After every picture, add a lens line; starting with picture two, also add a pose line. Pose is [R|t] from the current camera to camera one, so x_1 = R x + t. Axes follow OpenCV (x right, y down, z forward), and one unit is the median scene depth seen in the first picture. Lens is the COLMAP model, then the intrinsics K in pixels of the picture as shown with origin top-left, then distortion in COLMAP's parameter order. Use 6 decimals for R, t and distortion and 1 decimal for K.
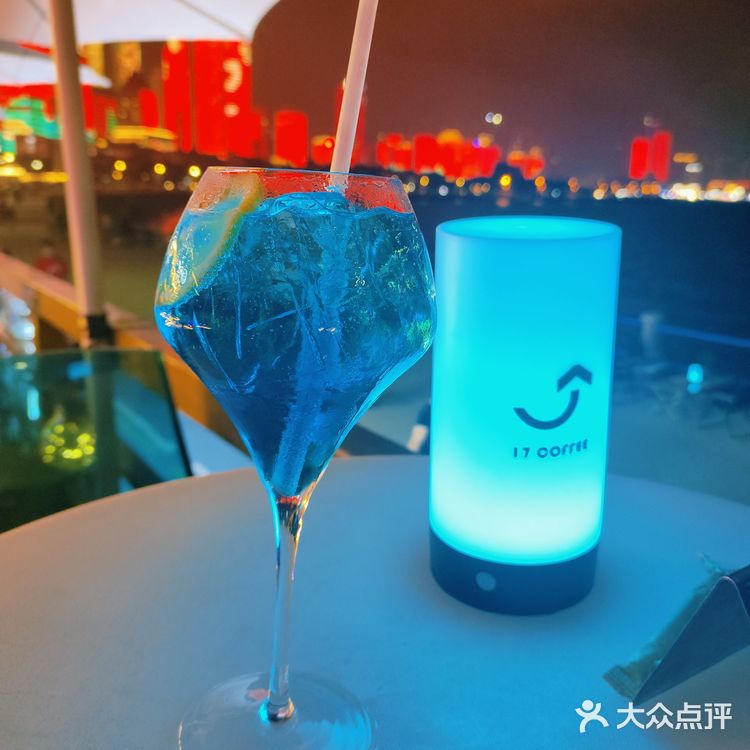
lens RADIAL K [[772.1, 0, 385.5], [0, 772.1, 357.9], [0, 0, 1]] dist [0.002065, 0.008990]
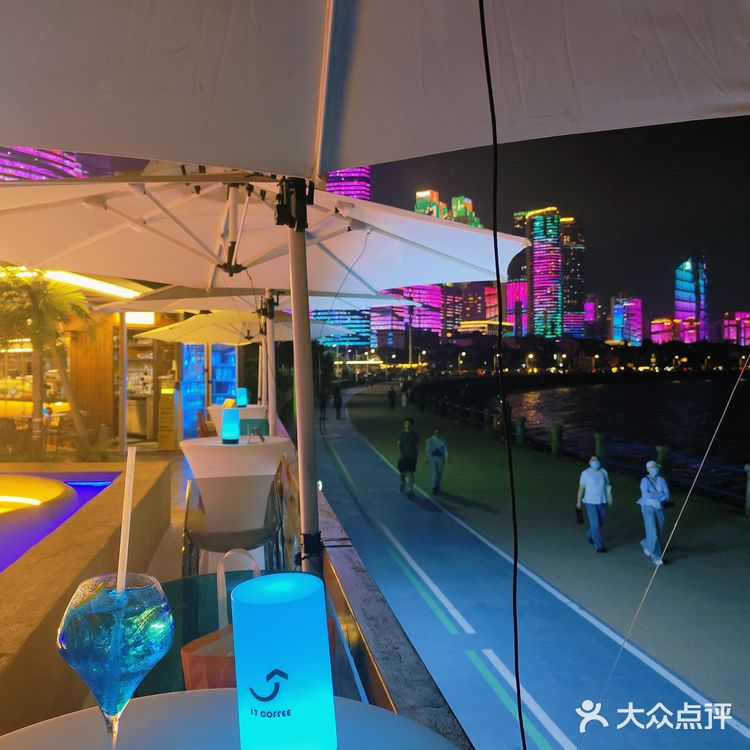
lens RADIAL K [[770.1, 0, 375.0], [0, 770.1, 375.0], [0, 0, 1]] dist [0.003216, 0.006975]
pose [[0.898471, -0.019351, -0.438606, 0.284576], [-0.068909, 0.980430, -0.184414, -0.079889], [0.433591, 0.195914, 0.879555, -0.156658]]
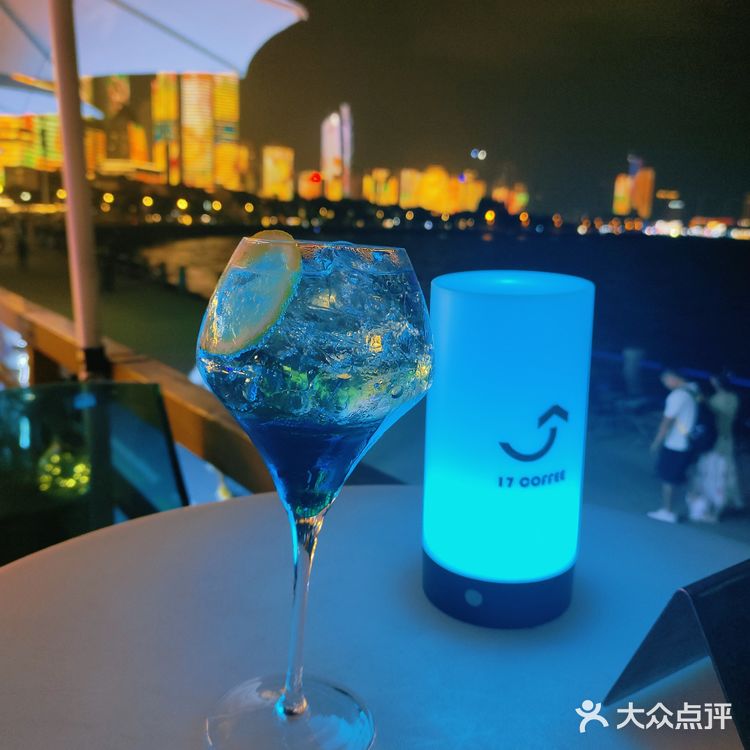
lens RADIAL K [[770.1, 0, 375.0], [0, 770.1, 375.0], [0, 0, 1]] dist [0.003216, 0.006975]
pose [[0.999949, 0.007526, 0.006788, -0.005450], [-0.007391, 0.999779, -0.019691, -0.002319], [-0.006935, 0.019640, 0.999783, -0.028651]]
